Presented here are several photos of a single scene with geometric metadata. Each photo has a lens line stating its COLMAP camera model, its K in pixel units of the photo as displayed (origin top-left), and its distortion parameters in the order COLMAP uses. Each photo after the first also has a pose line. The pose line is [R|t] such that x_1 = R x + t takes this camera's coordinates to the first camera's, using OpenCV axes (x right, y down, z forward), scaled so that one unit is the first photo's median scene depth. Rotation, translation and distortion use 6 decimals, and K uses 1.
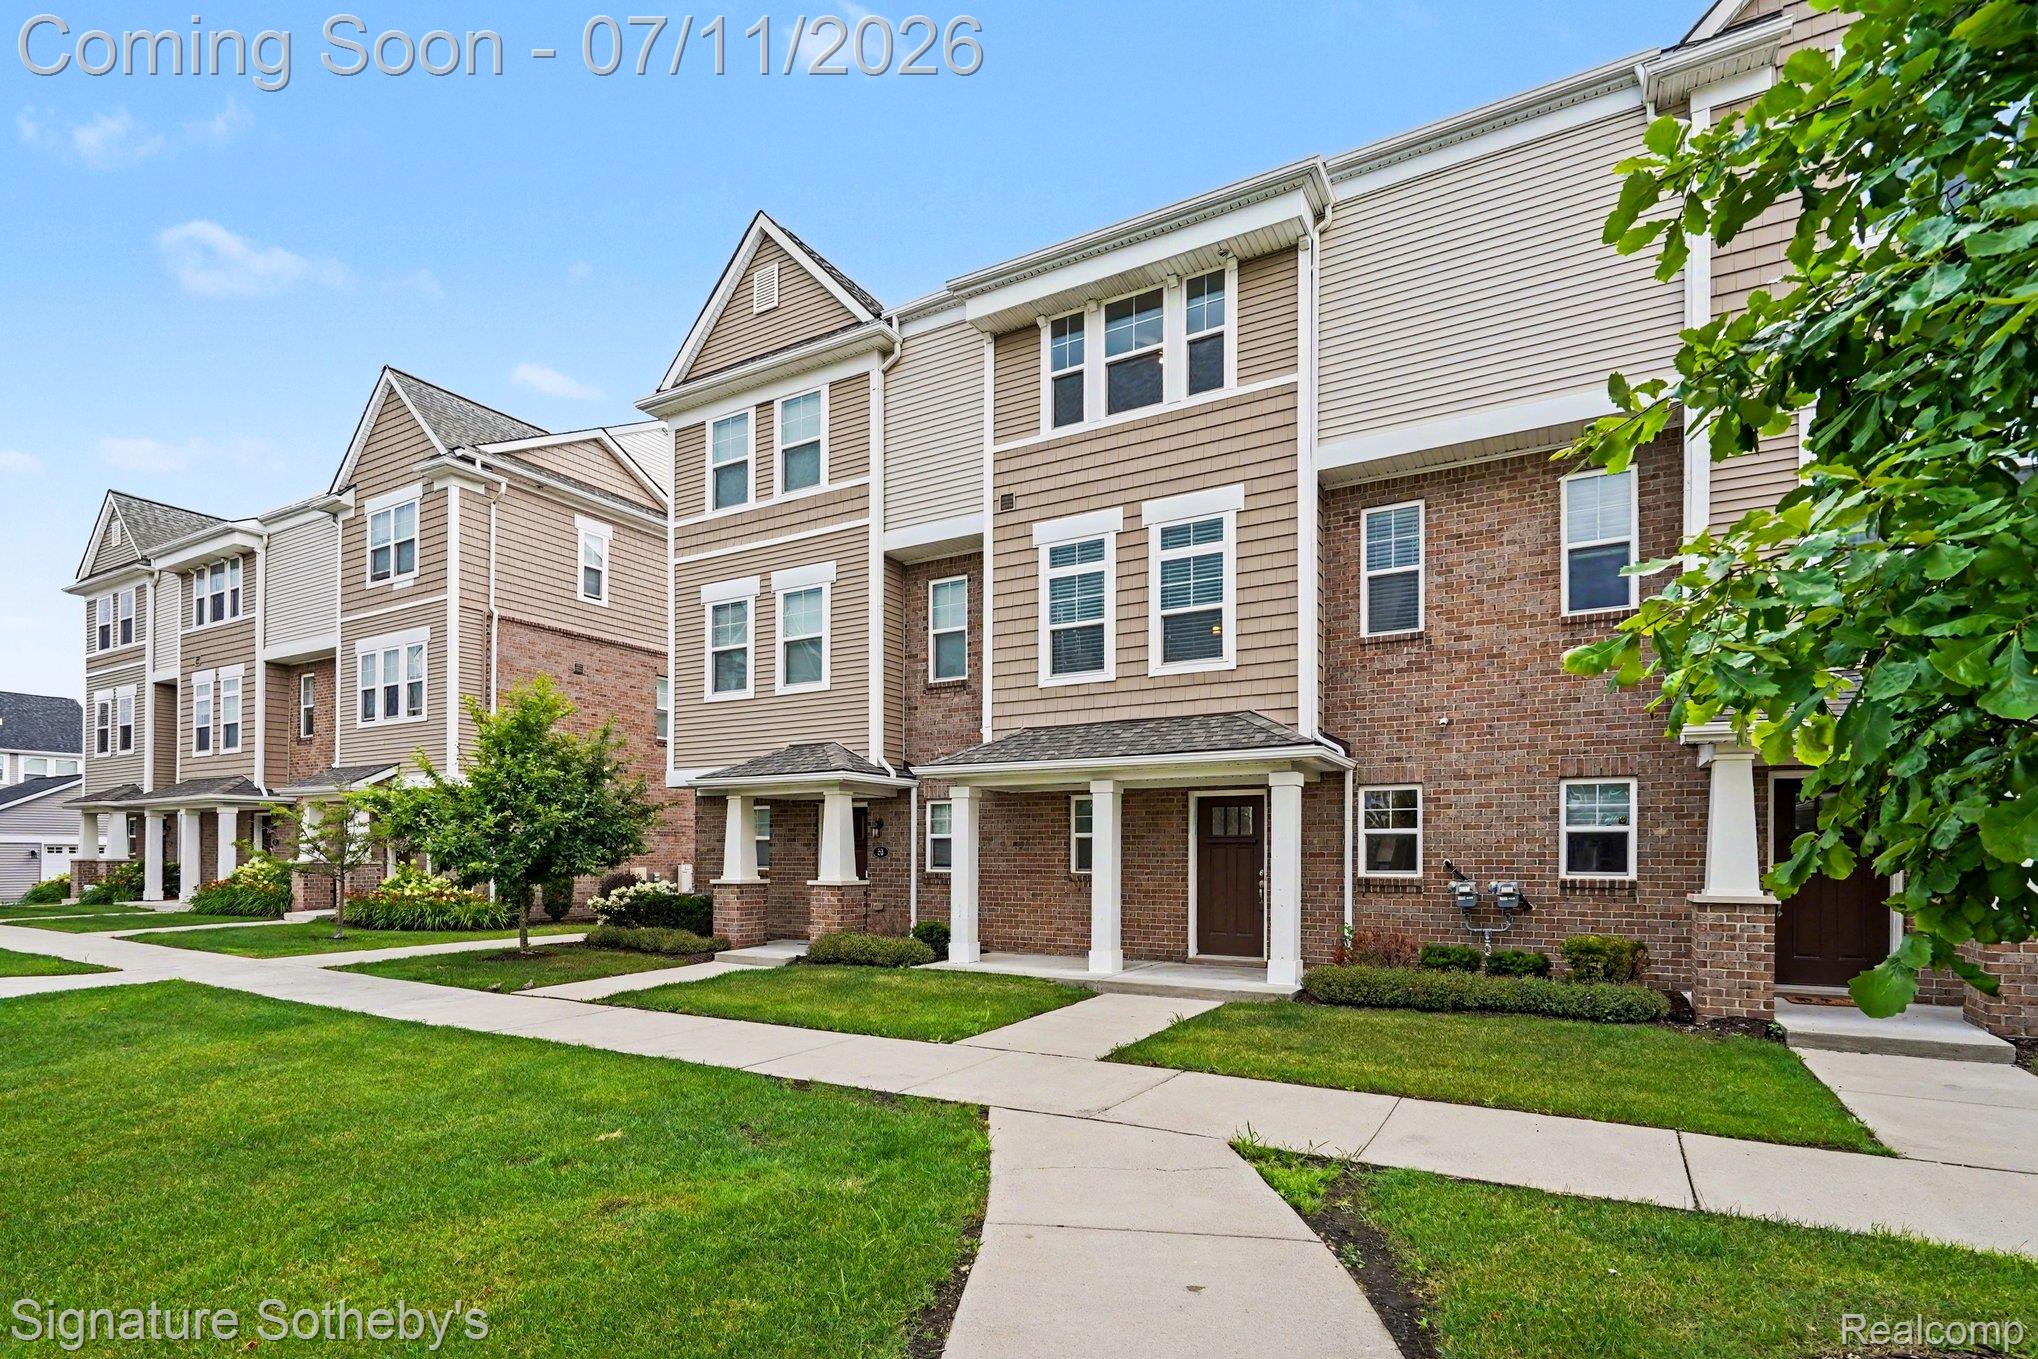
lens RADIAL K [[935.7, 0, 1025.0], [0, 935.7, 684.8], [0, 0, 1]] dist [-0.007439, 0.002881]
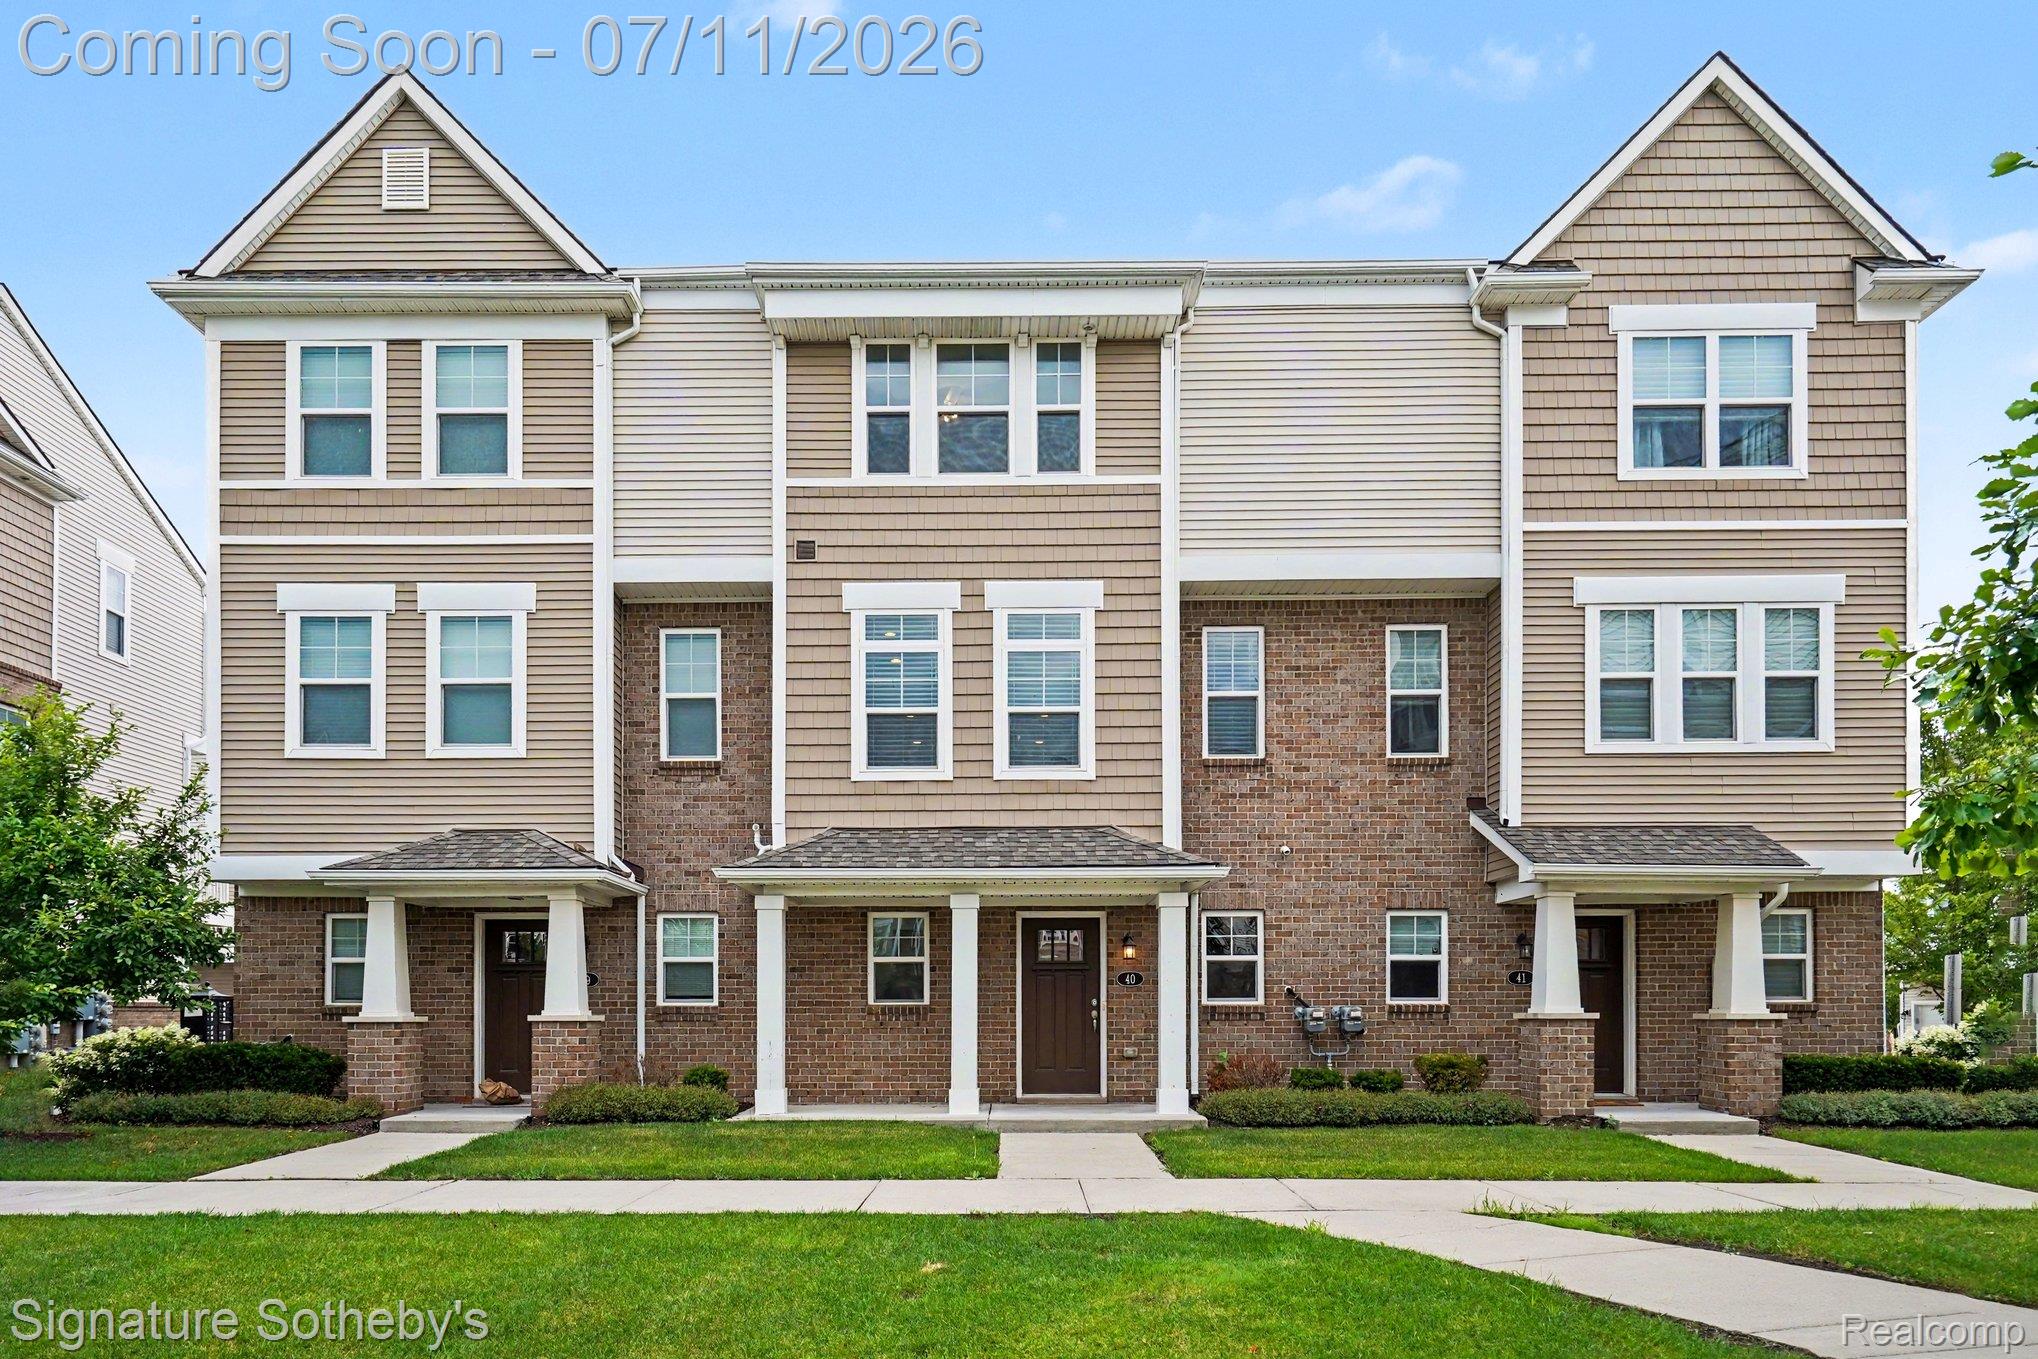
lens RADIAL K [[1185.6, 0, 1039.4], [0, 1185.6, 760.0], [0, 0, 1]] dist [0.000141, -0.002558]
pose [[0.885169, 0.092378, 0.456007, -0.324480], [-0.081708, 0.995724, -0.043108, 0.016760], [-0.458039, 0.000898, 0.888931, -0.015164]]
